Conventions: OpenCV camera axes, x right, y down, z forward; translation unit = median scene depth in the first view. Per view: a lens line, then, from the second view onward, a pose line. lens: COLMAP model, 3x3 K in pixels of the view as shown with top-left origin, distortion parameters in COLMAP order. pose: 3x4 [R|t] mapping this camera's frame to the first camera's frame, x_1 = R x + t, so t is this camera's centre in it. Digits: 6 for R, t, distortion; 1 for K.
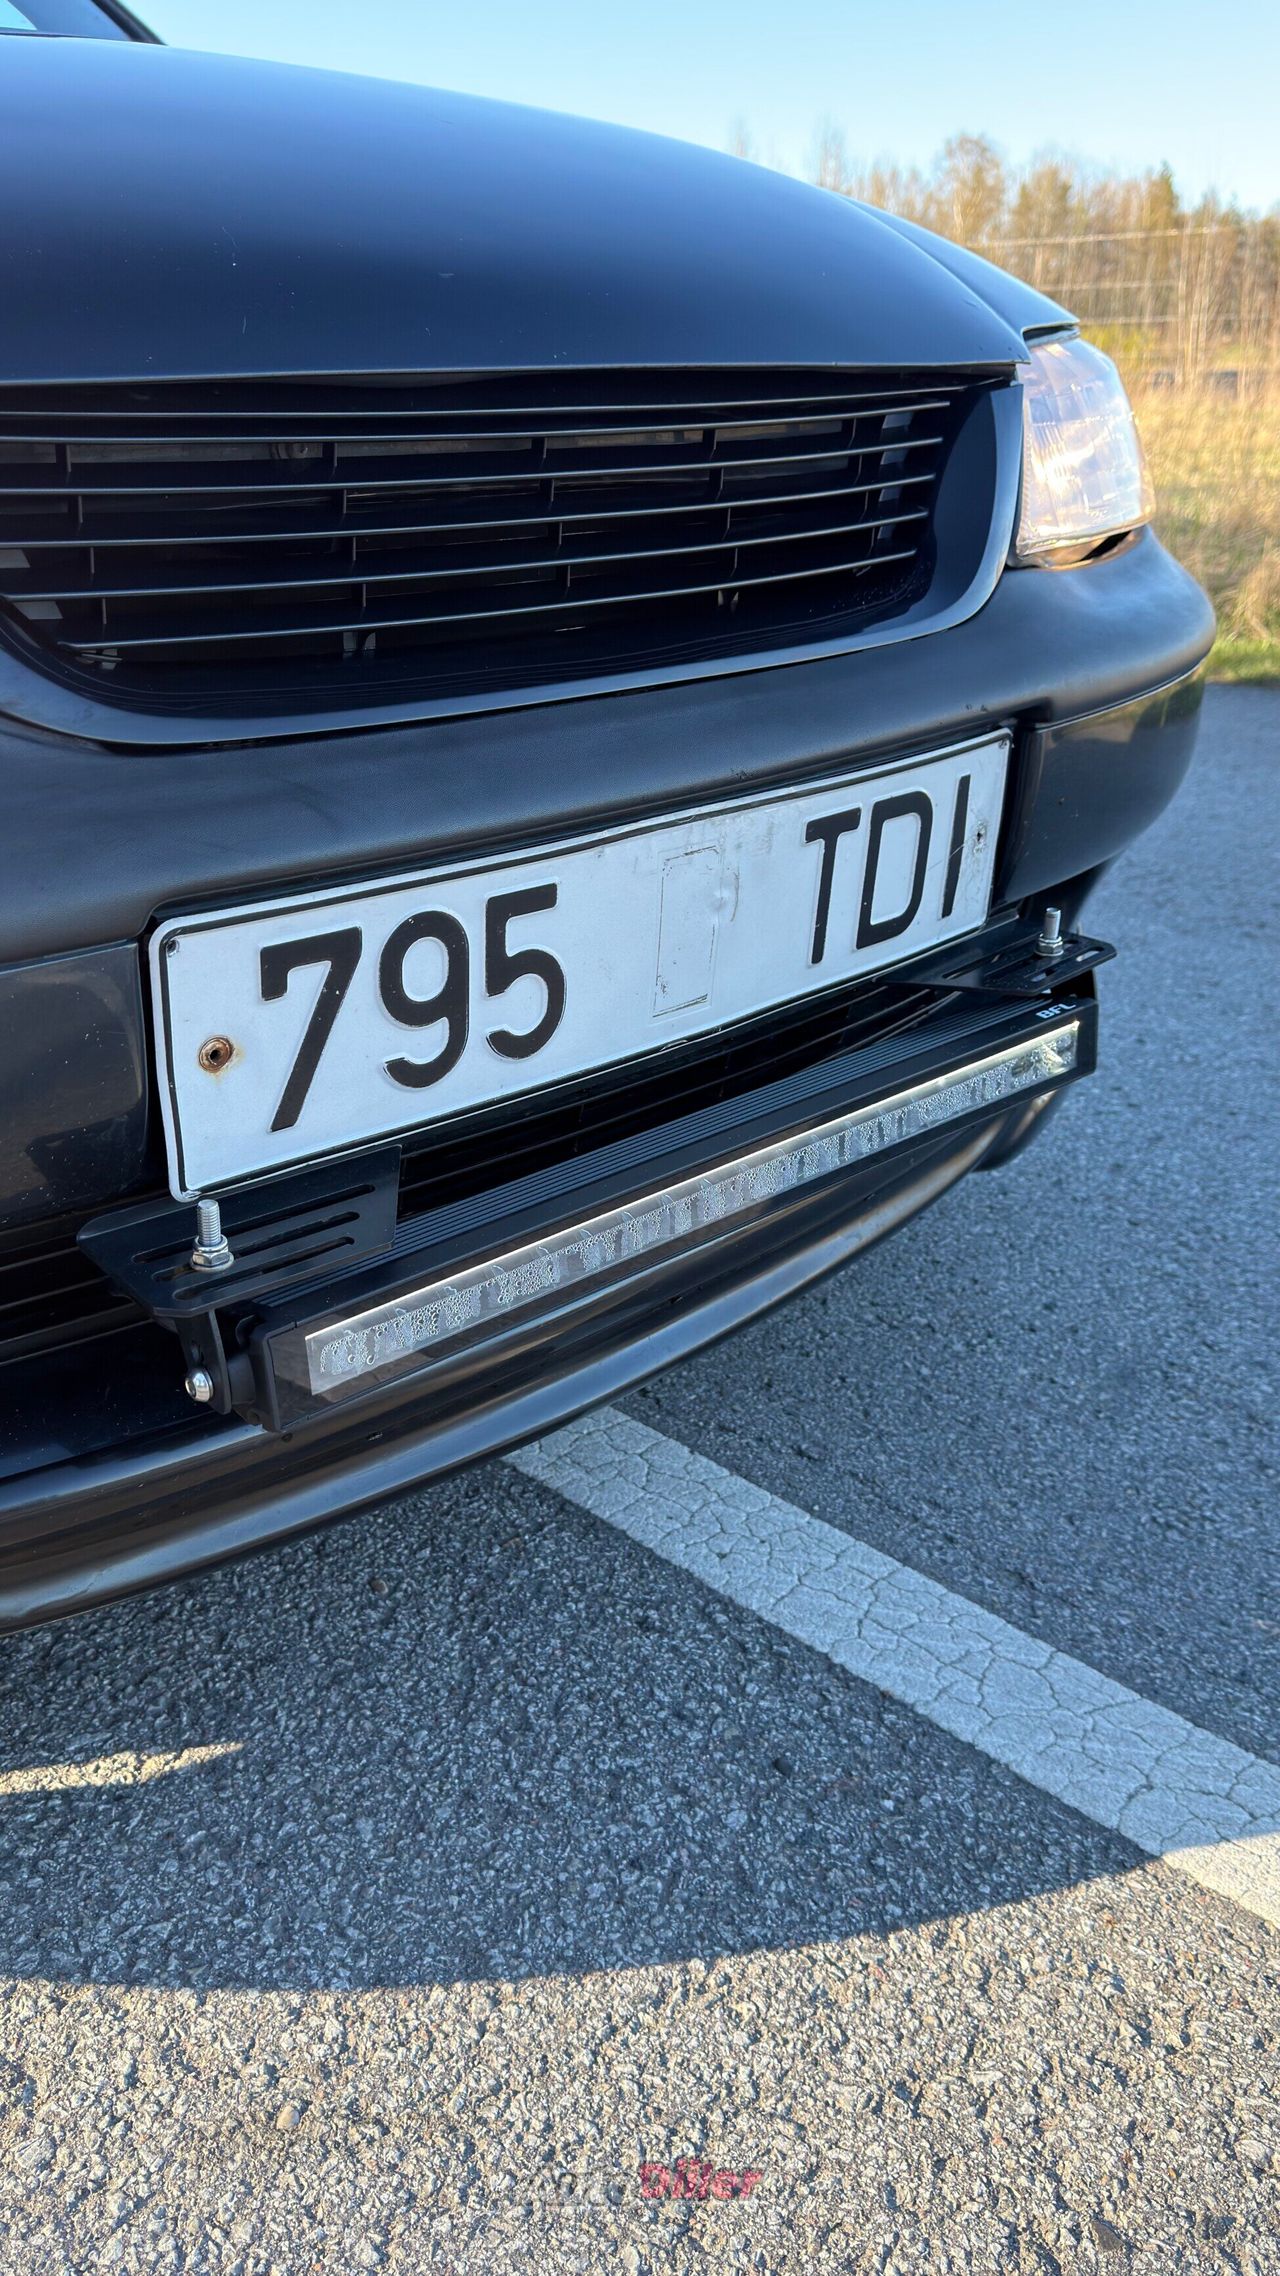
lens RADIAL K [[1870.9, 0, 639.6], [0, 1870.9, 1148.7], [0, 0, 1]] dist [0.107516, -0.144075]
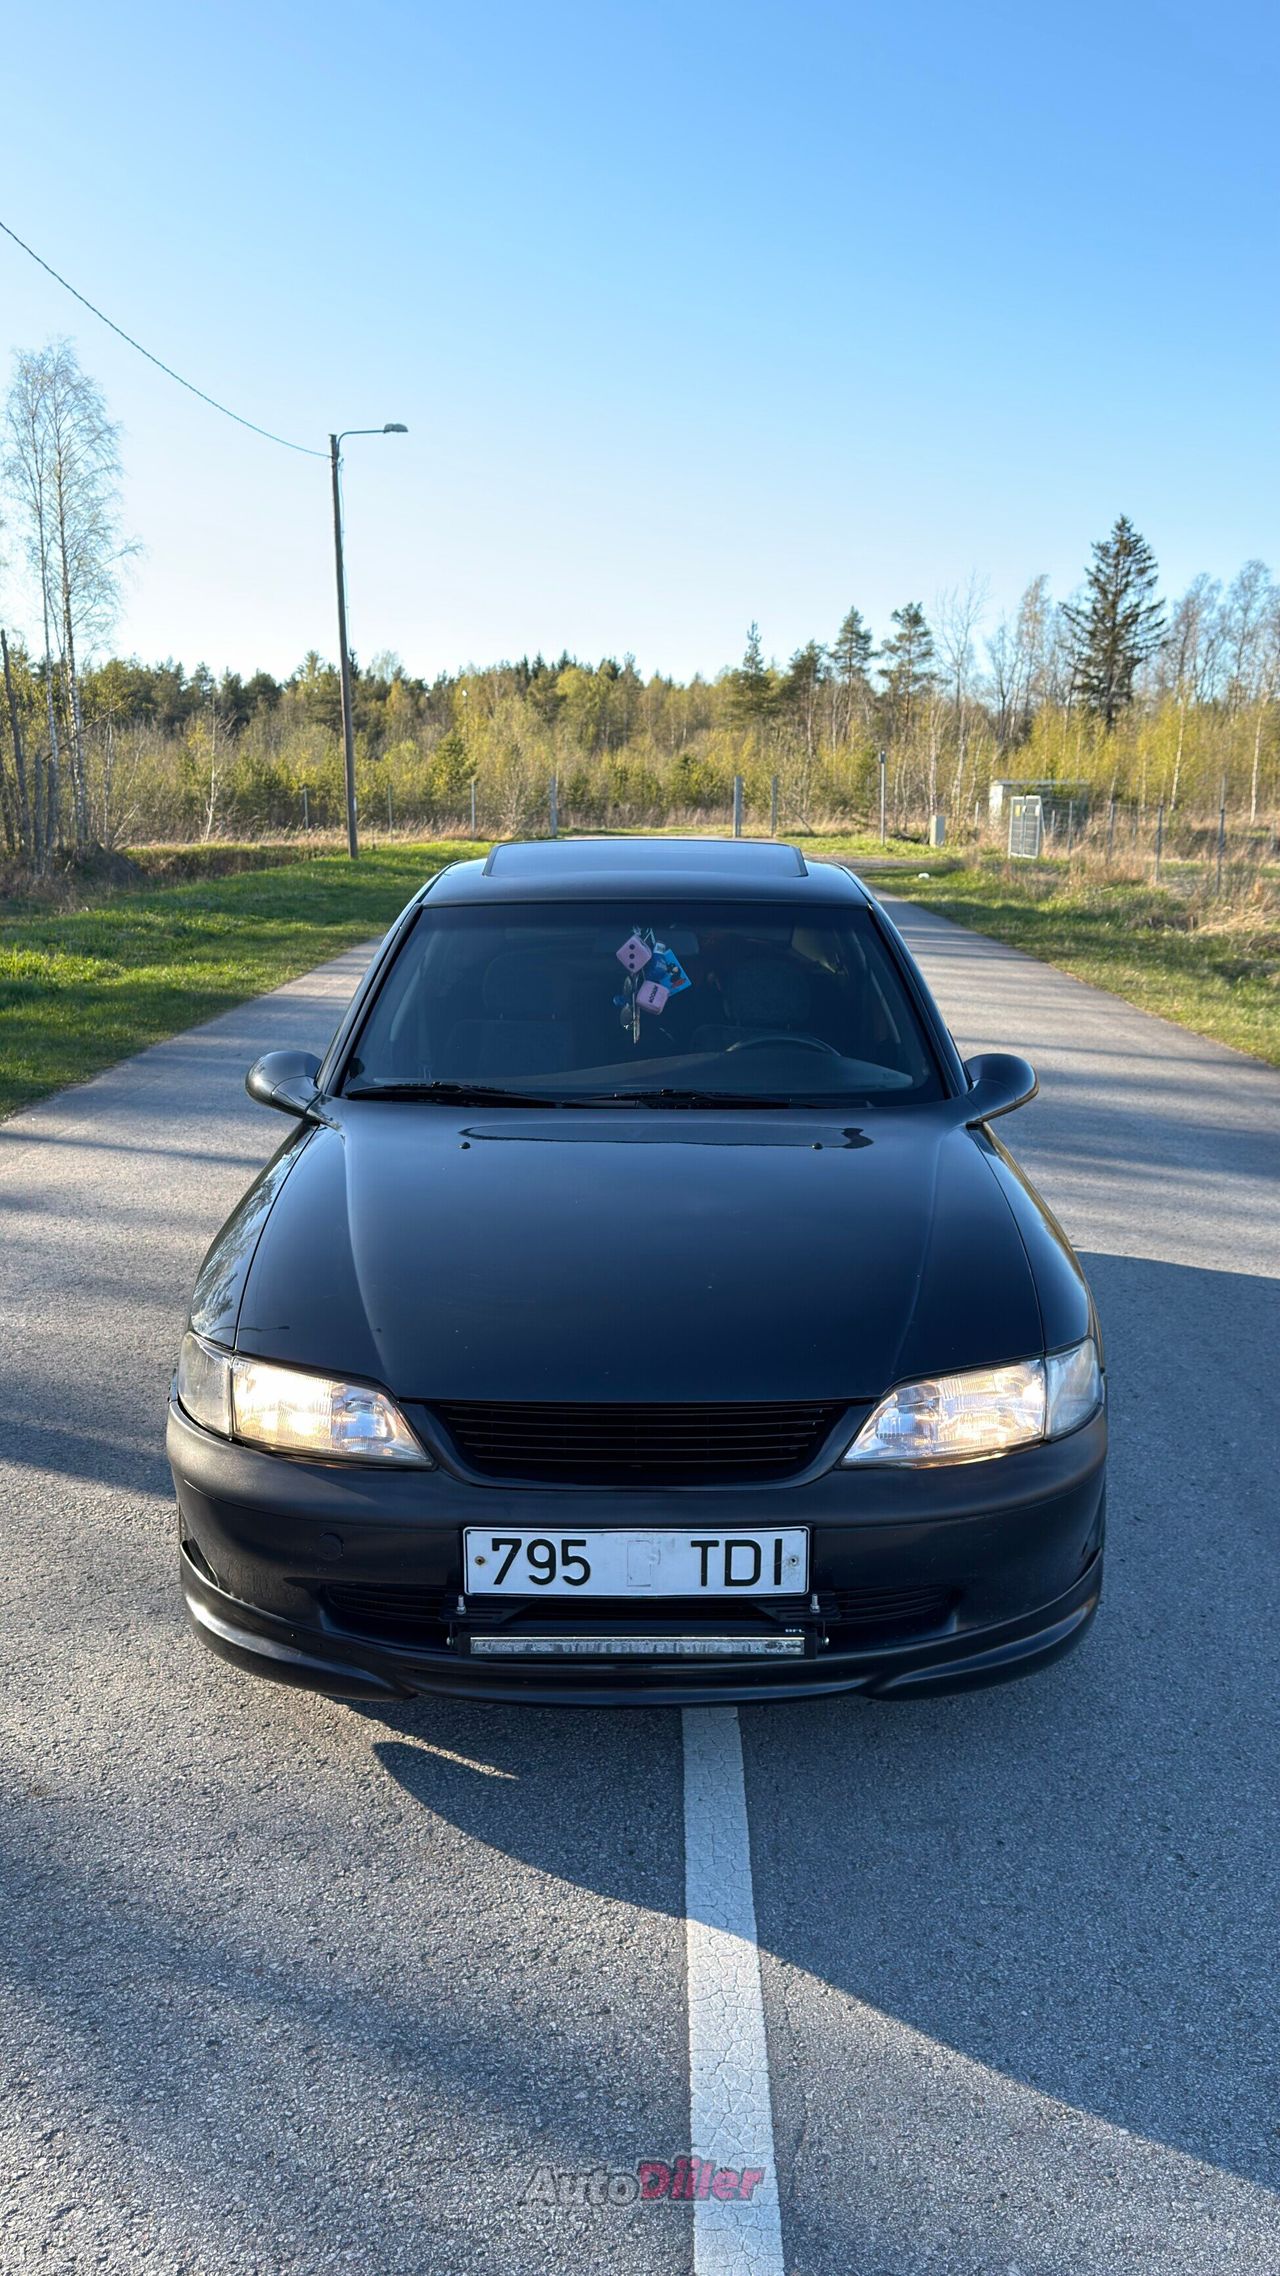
lens RADIAL K [[1870.9, 0, 644.5], [0, 1870.9, 1134.5], [0, 0, 1]] dist [0.107516, -0.144075]
pose [[0.716143, 0.139148, -0.683942, 2.260514], [-0.276448, 0.956332, -0.094899, -0.543457], [0.640871, 0.257036, 0.723338, -1.634132]]
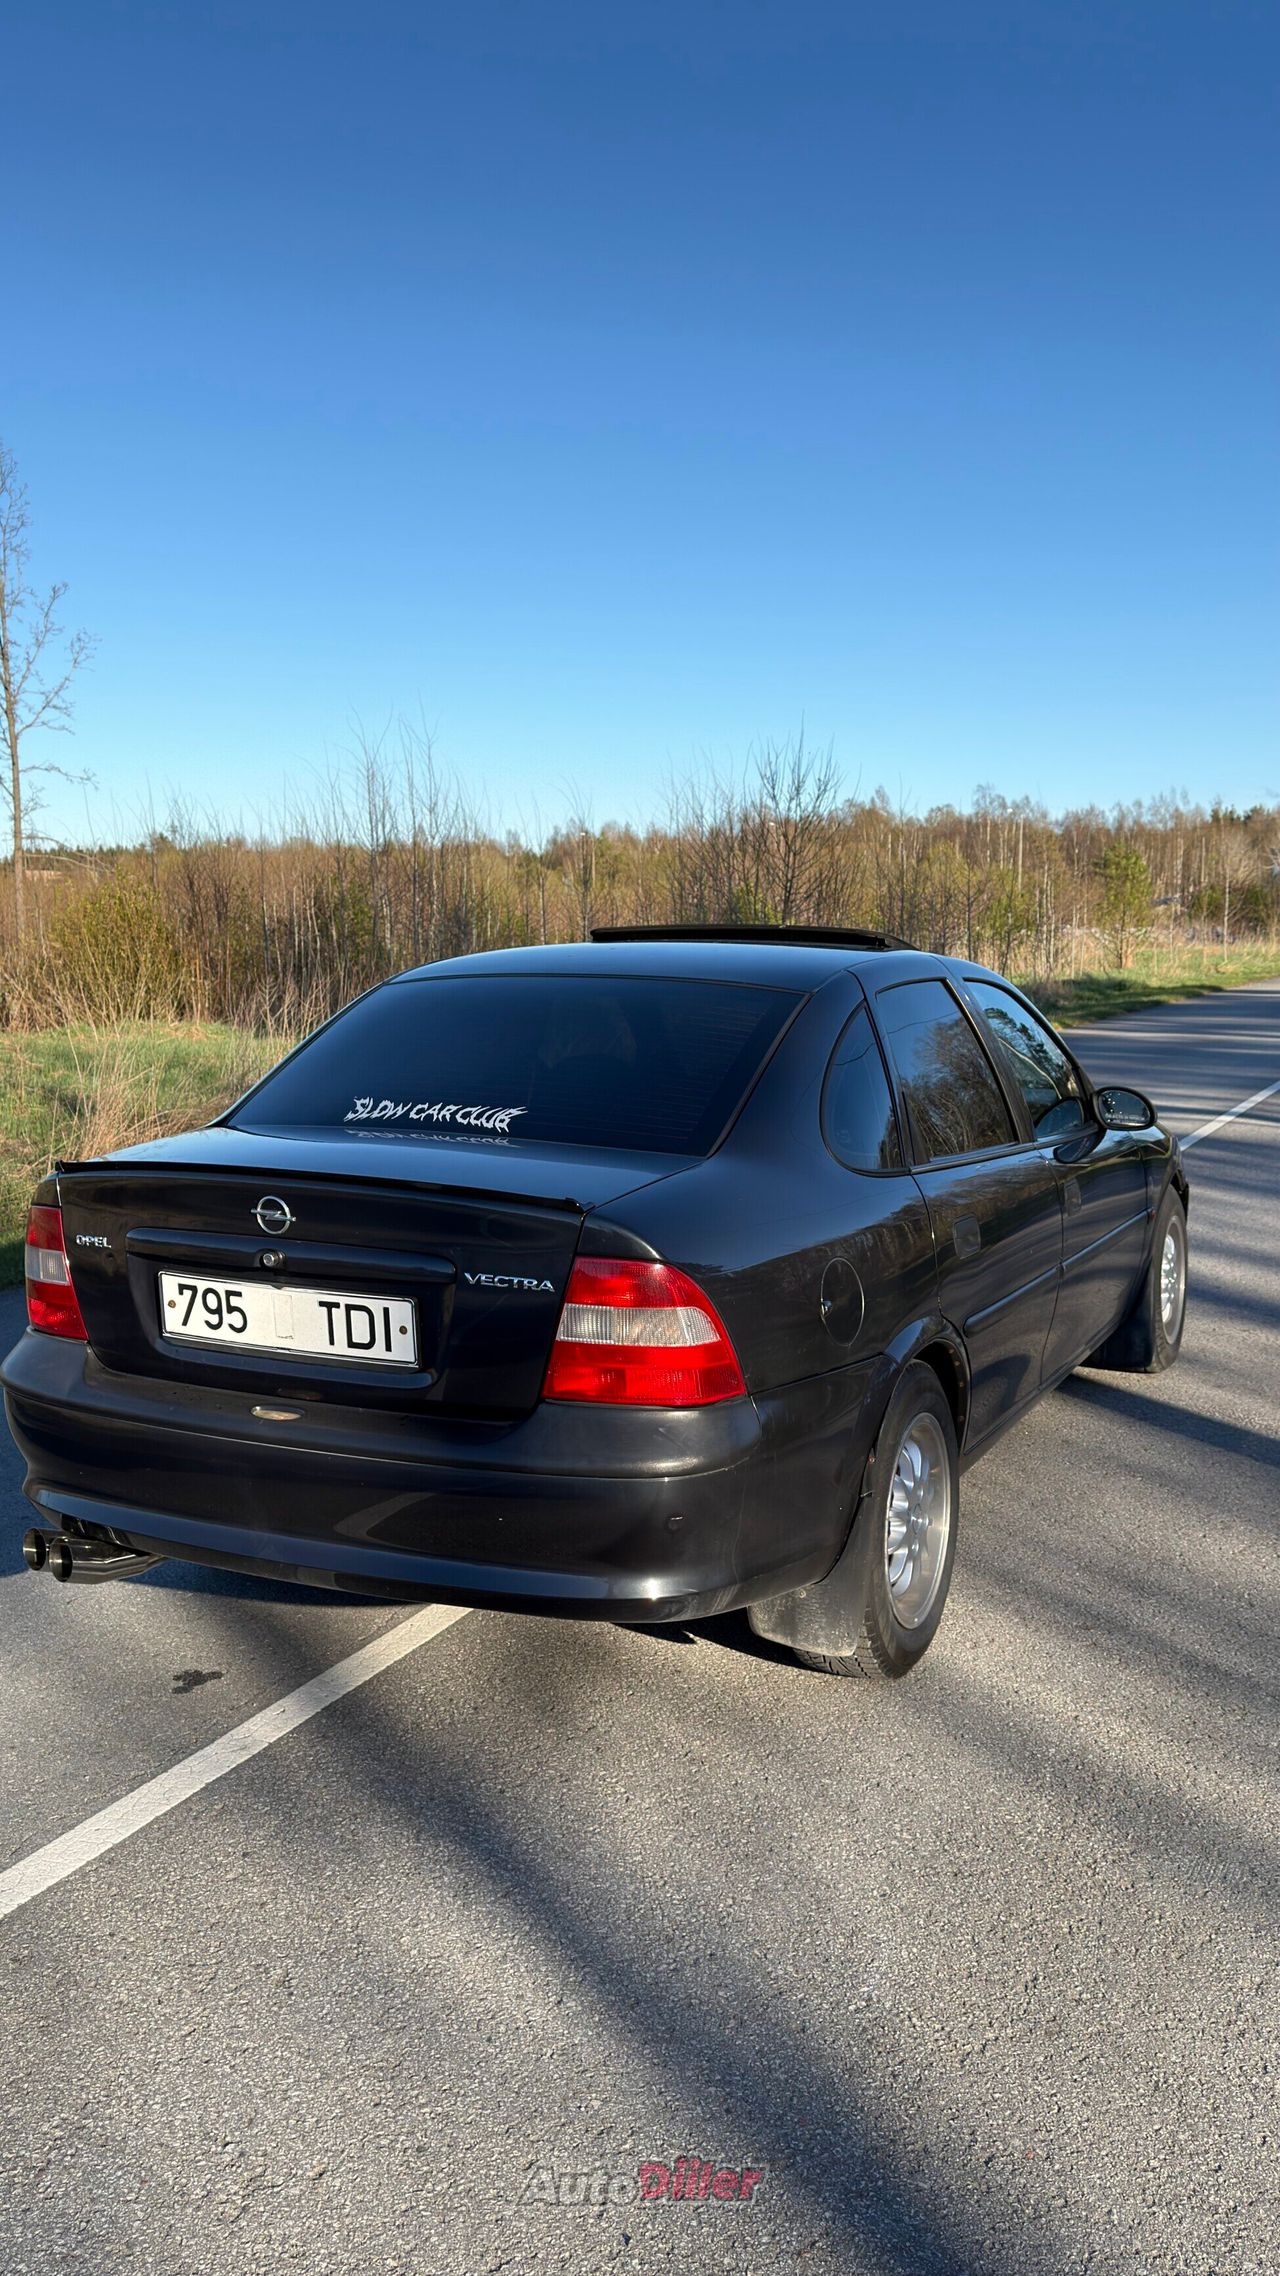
lens RADIAL K [[1870.9, 0, 648.2], [0, 1870.9, 1136.0], [0, 0, 1]] dist [0.107516, -0.144075]
pose [[0.349961, 0.116958, -0.929434, 3.830353], [-0.379035, 0.925008, -0.026317, -0.648060], [0.856656, 0.361498, 0.368048, 0.121280]]
